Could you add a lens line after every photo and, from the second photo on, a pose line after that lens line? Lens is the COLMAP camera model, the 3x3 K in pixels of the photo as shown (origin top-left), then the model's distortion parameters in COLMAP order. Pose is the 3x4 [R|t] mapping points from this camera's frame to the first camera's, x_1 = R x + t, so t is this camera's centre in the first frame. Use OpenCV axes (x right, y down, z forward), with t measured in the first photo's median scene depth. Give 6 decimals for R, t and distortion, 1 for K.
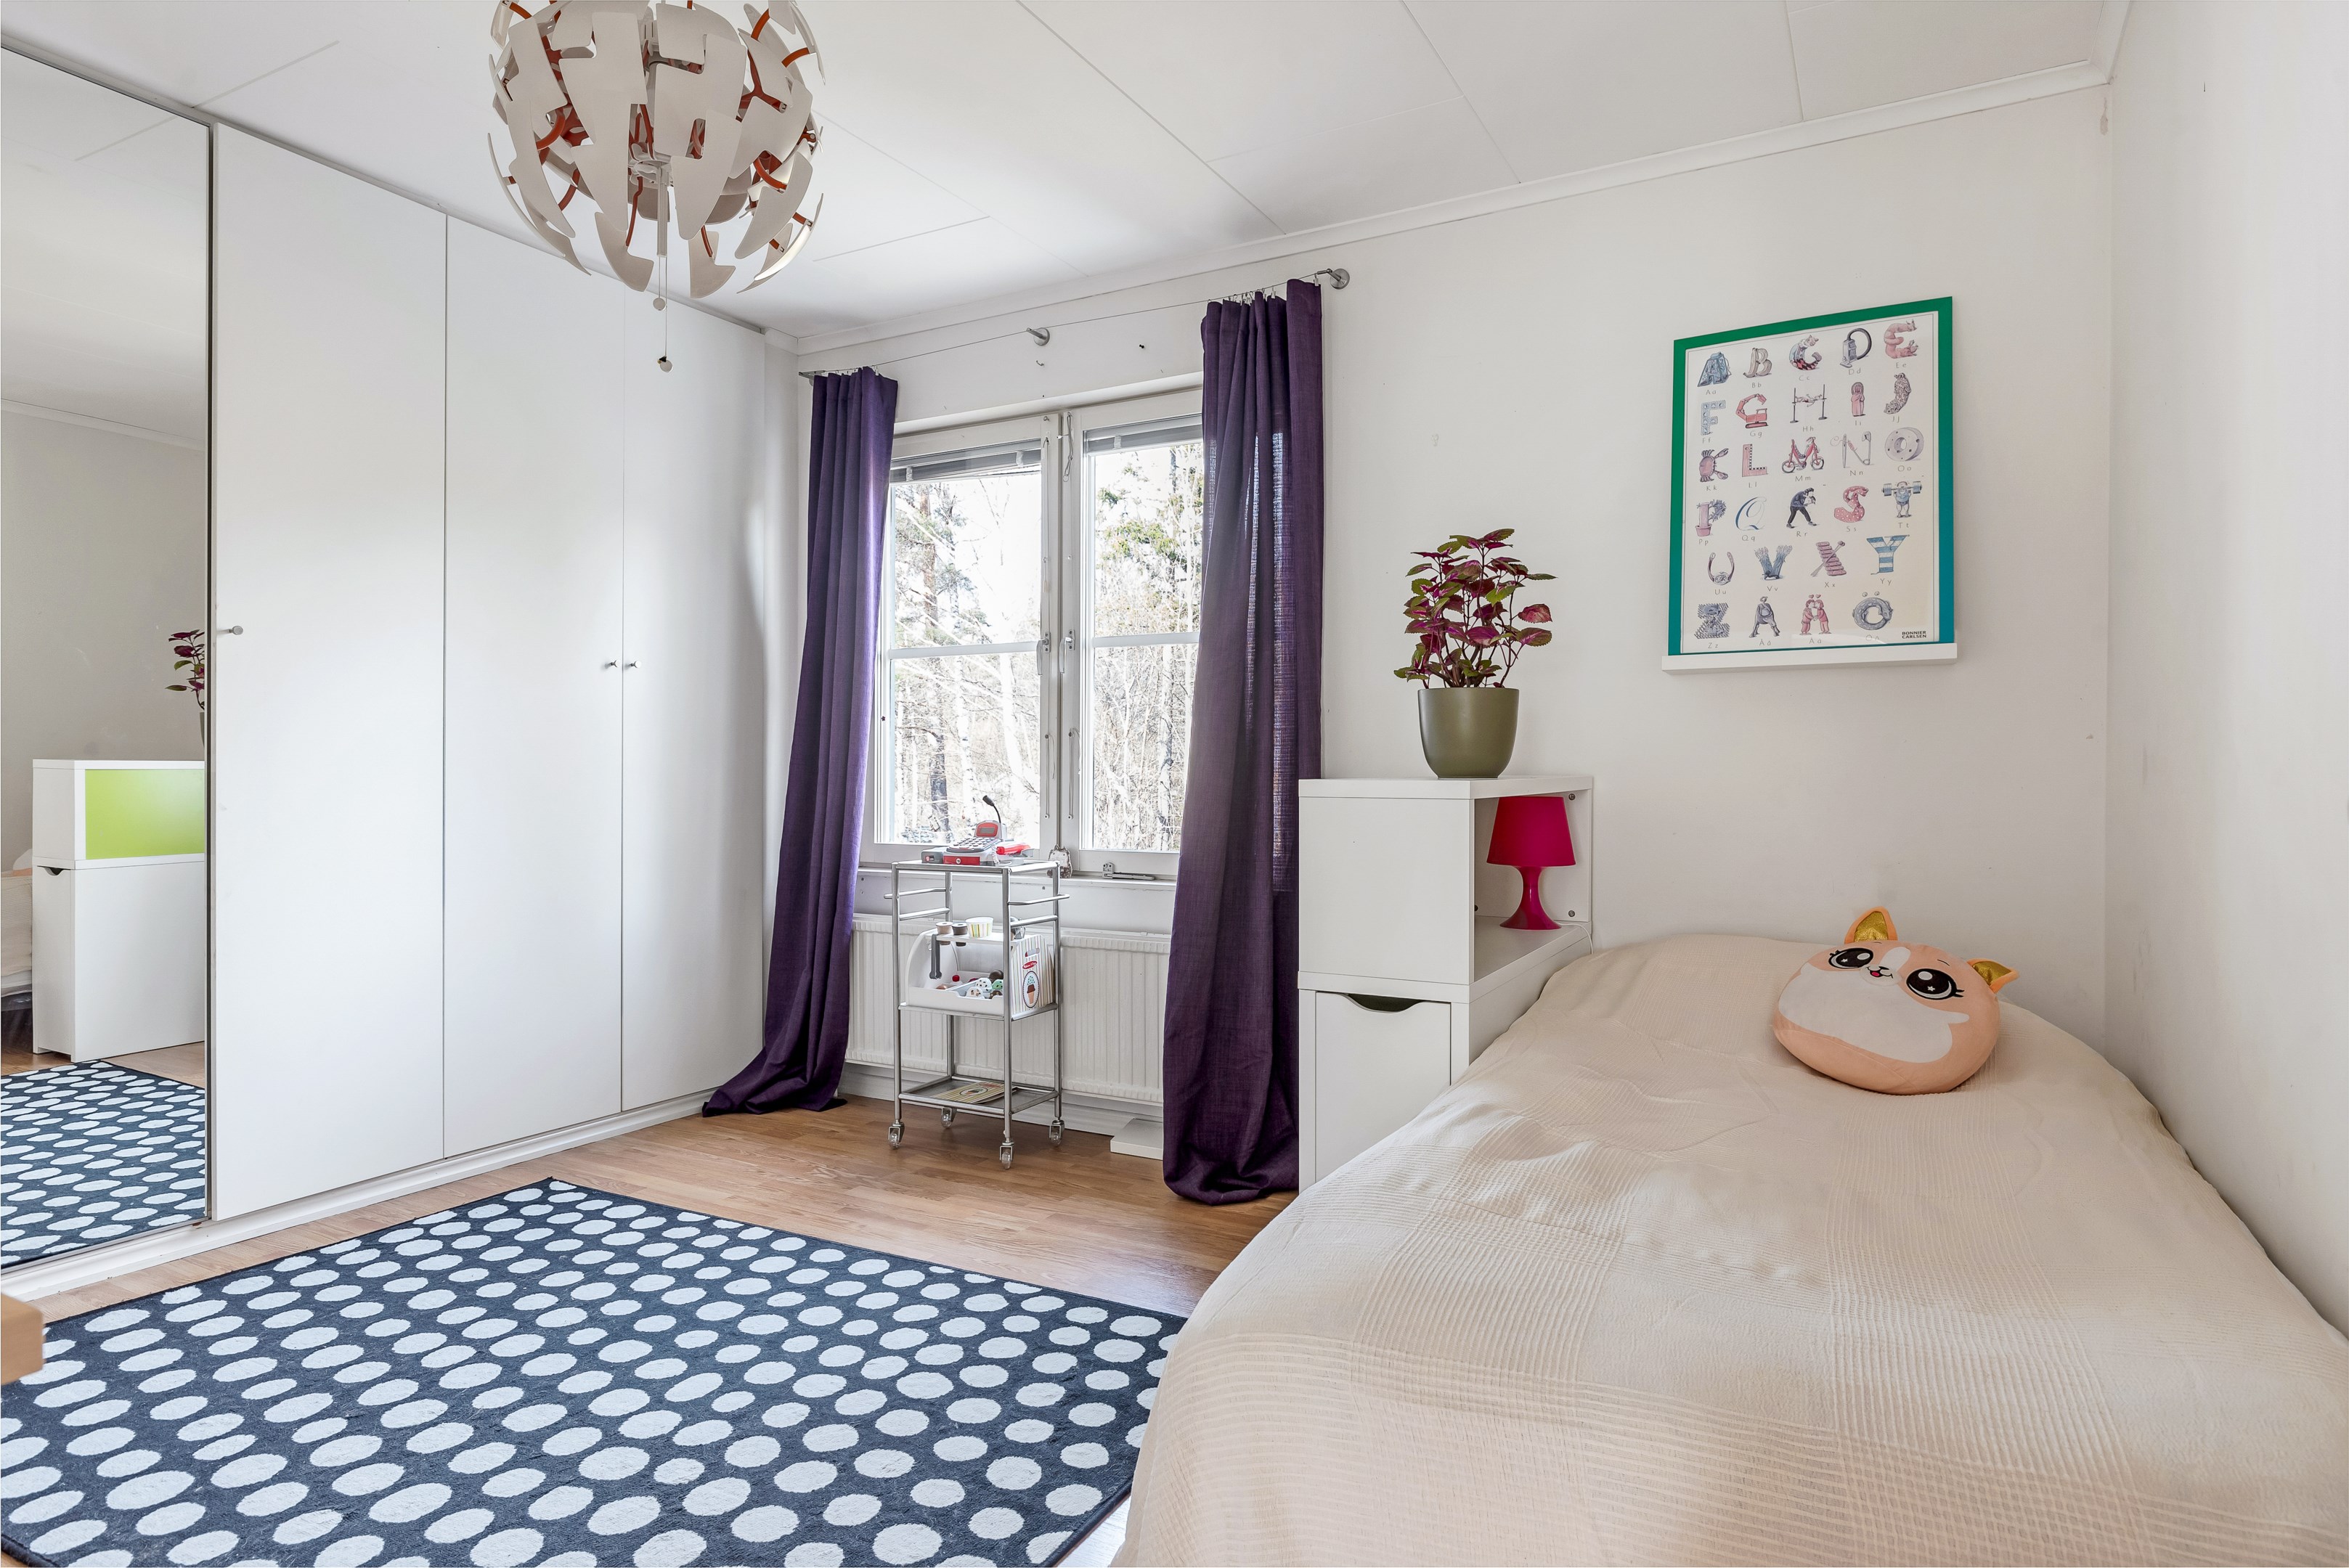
lens RADIAL K [[1313.8, 0, 1178.5], [0, 1313.8, 778.2], [0, 0, 1]] dist [0.003749, 0.000132]
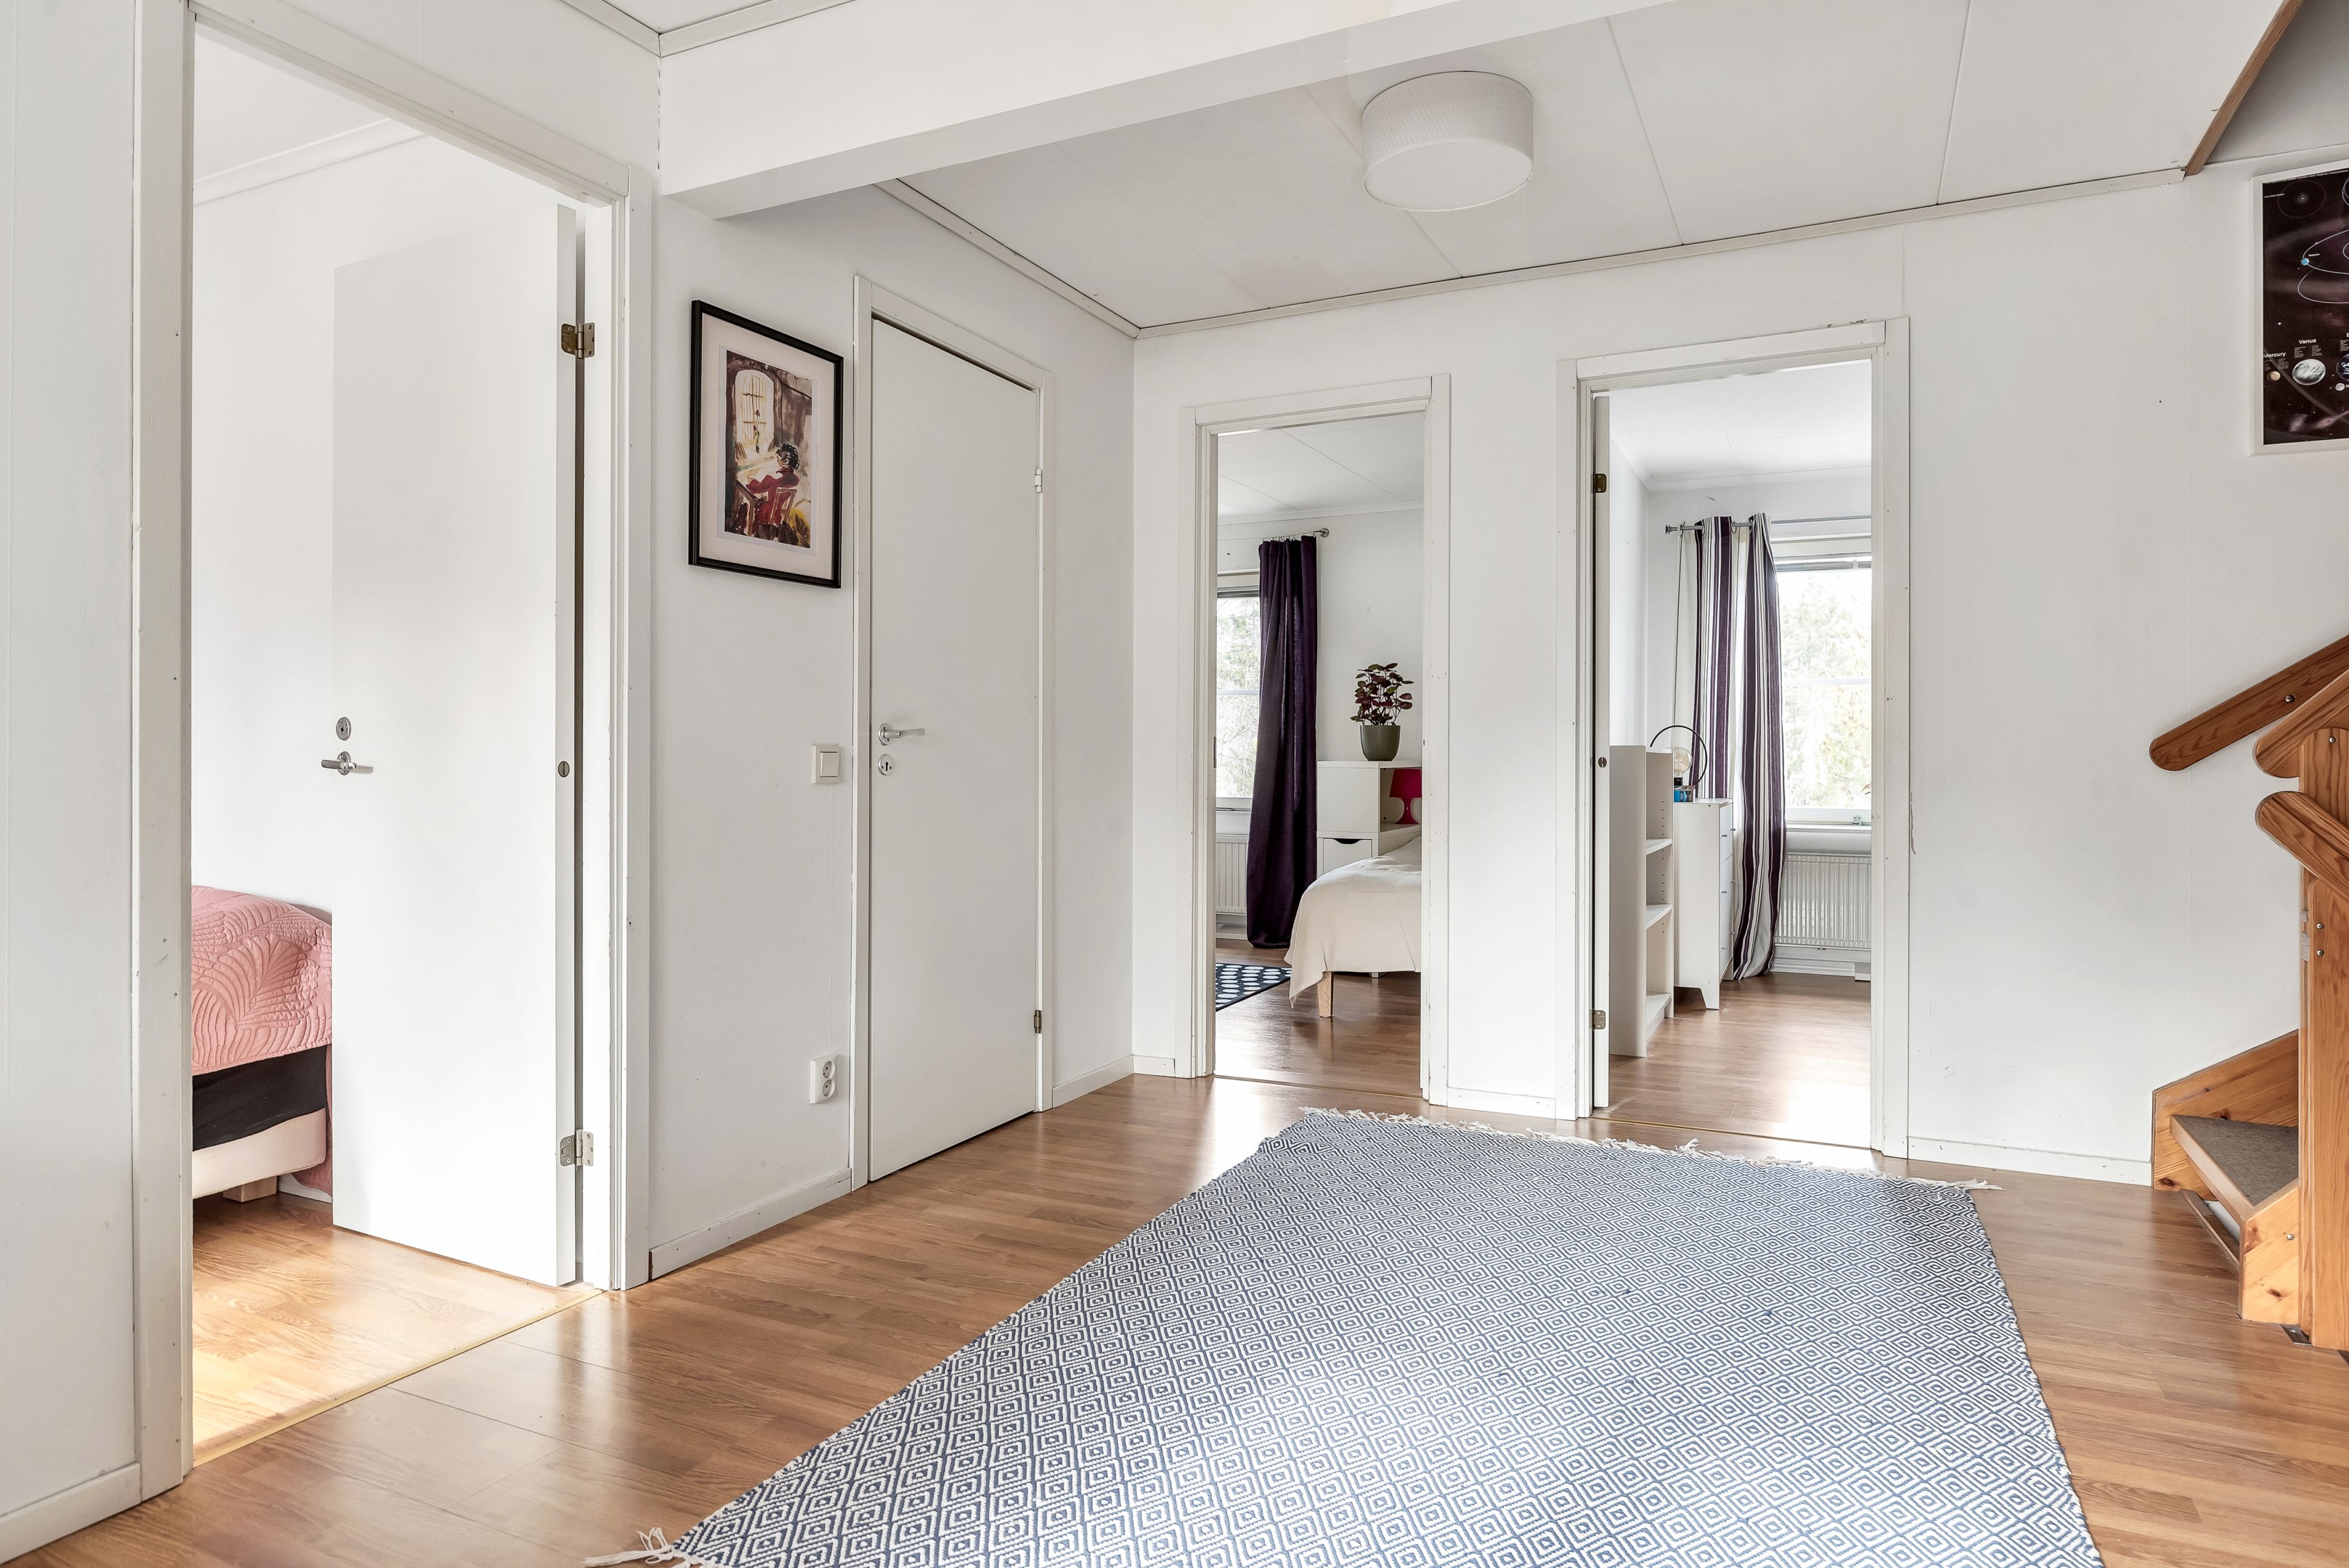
lens RADIAL K [[1385.2, 0, 1169.1], [0, 1385.2, 779.8], [0, 0, 1]] dist [-0.002516, -0.000050]
pose [[0.999206, -0.000505, 0.039834, -0.282618], [0.000091, 0.999946, 0.010404, 0.007741], [-0.039837, -0.010392, 0.999152, -1.600992]]
